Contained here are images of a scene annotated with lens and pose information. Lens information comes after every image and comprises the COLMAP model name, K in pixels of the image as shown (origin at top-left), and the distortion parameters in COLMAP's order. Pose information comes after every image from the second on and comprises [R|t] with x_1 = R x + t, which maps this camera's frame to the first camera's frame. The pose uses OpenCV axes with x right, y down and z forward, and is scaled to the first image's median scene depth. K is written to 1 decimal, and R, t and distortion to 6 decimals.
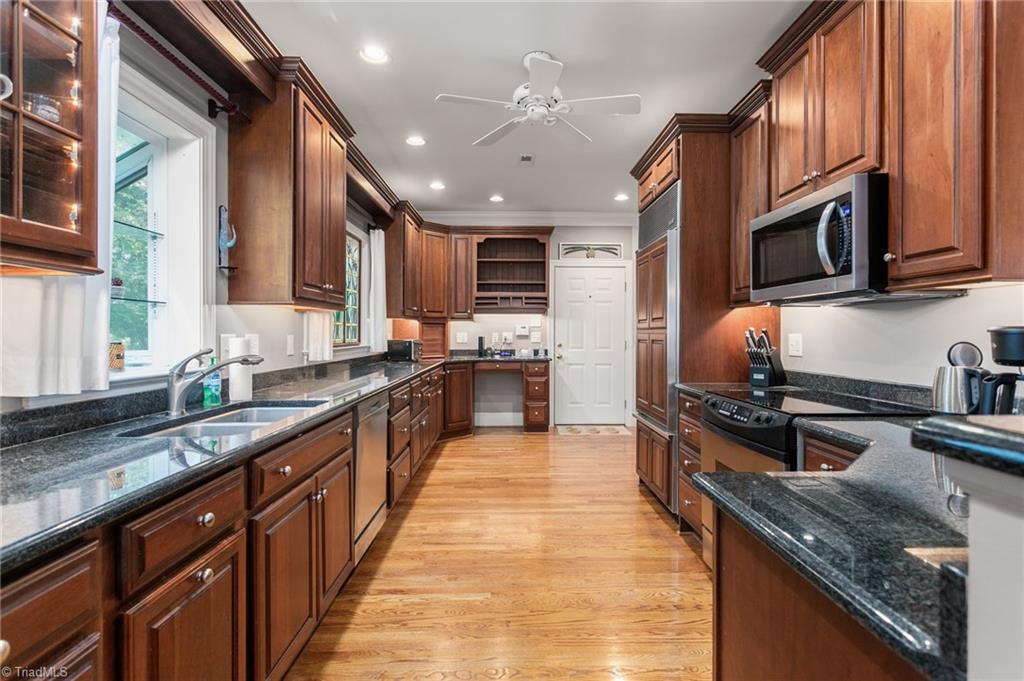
lens RADIAL K [[495.7, 0, 518.7], [0, 495.7, 331.5], [0, 0, 1]] dist [-0.003739, 0.001162]
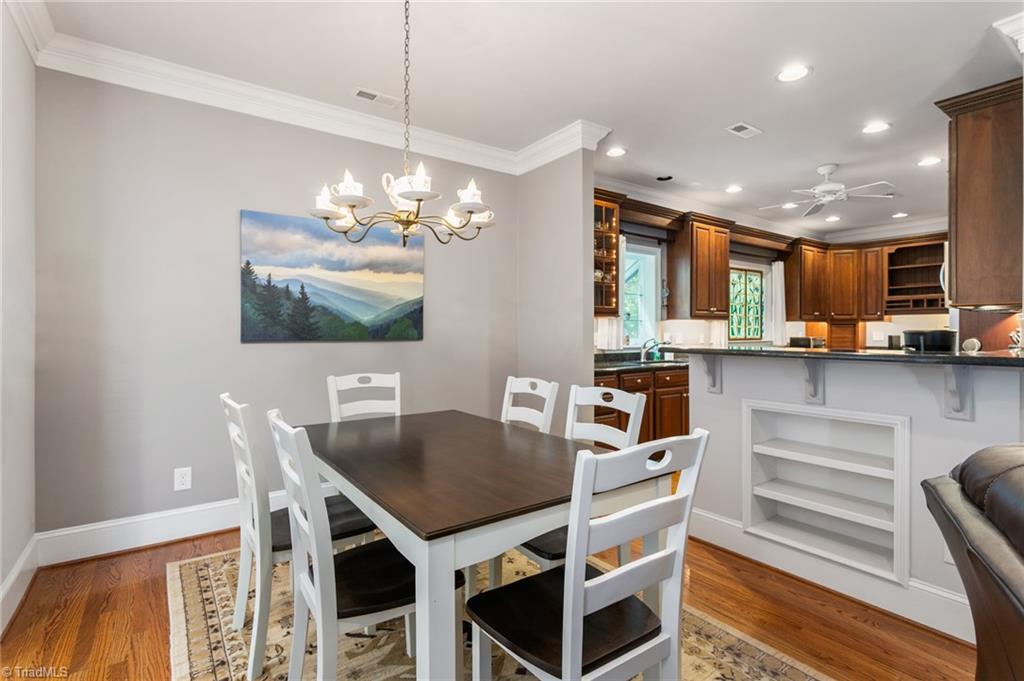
lens RADIAL K [[495.7, 0, 516.6], [0, 495.7, 336.0], [0, 0, 1]] dist [-0.003739, 0.001162]
pose [[0.573517, 0.006281, -0.819170, 0.364512], [0.003402, 0.999944, 0.010048, -0.002482], [0.819187, -0.008550, 0.573463, -0.366503]]
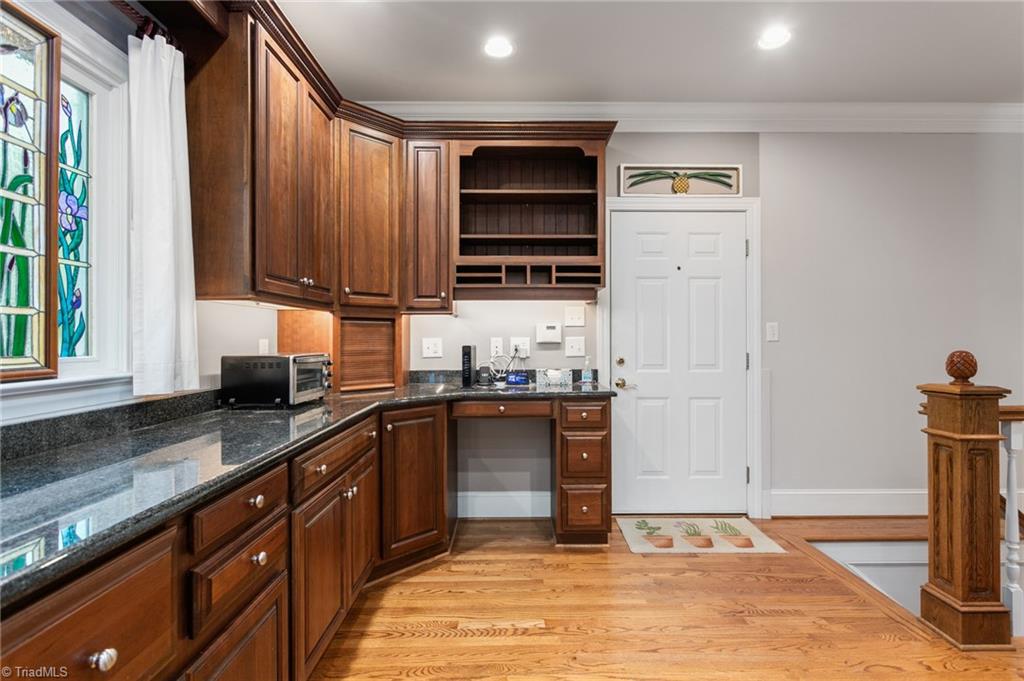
lens RADIAL K [[495.7, 0, 515.1], [0, 495.7, 336.9], [0, 0, 1]] dist [-0.003739, 0.001162]
pose [[0.999942, -0.001890, -0.010615, -0.023323], [0.001906, 0.999997, 0.001486, 0.000918], [0.010612, -0.001506, 0.999943, 0.505442]]
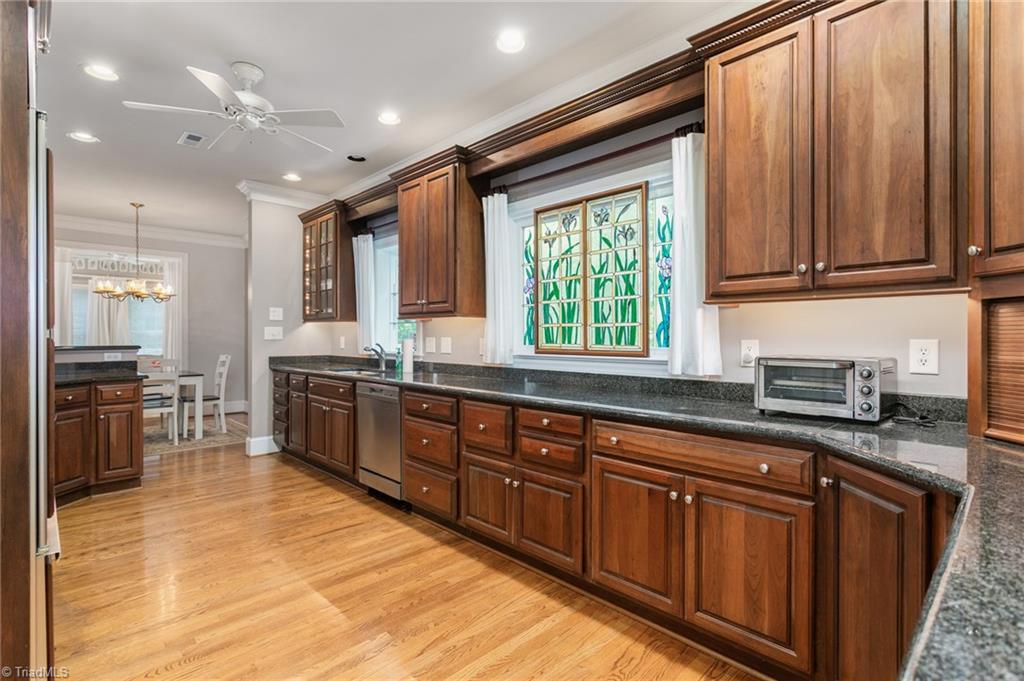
lens RADIAL K [[495.7, 0, 522.7], [0, 495.7, 339.3], [0, 0, 1]] dist [-0.003739, 0.001162]
pose [[-0.729763, 0.000935, -0.683700, 0.146924], [-0.001574, 0.999994, 0.003048, 0.002343], [0.683699, 0.003301, -0.729757, 0.969378]]
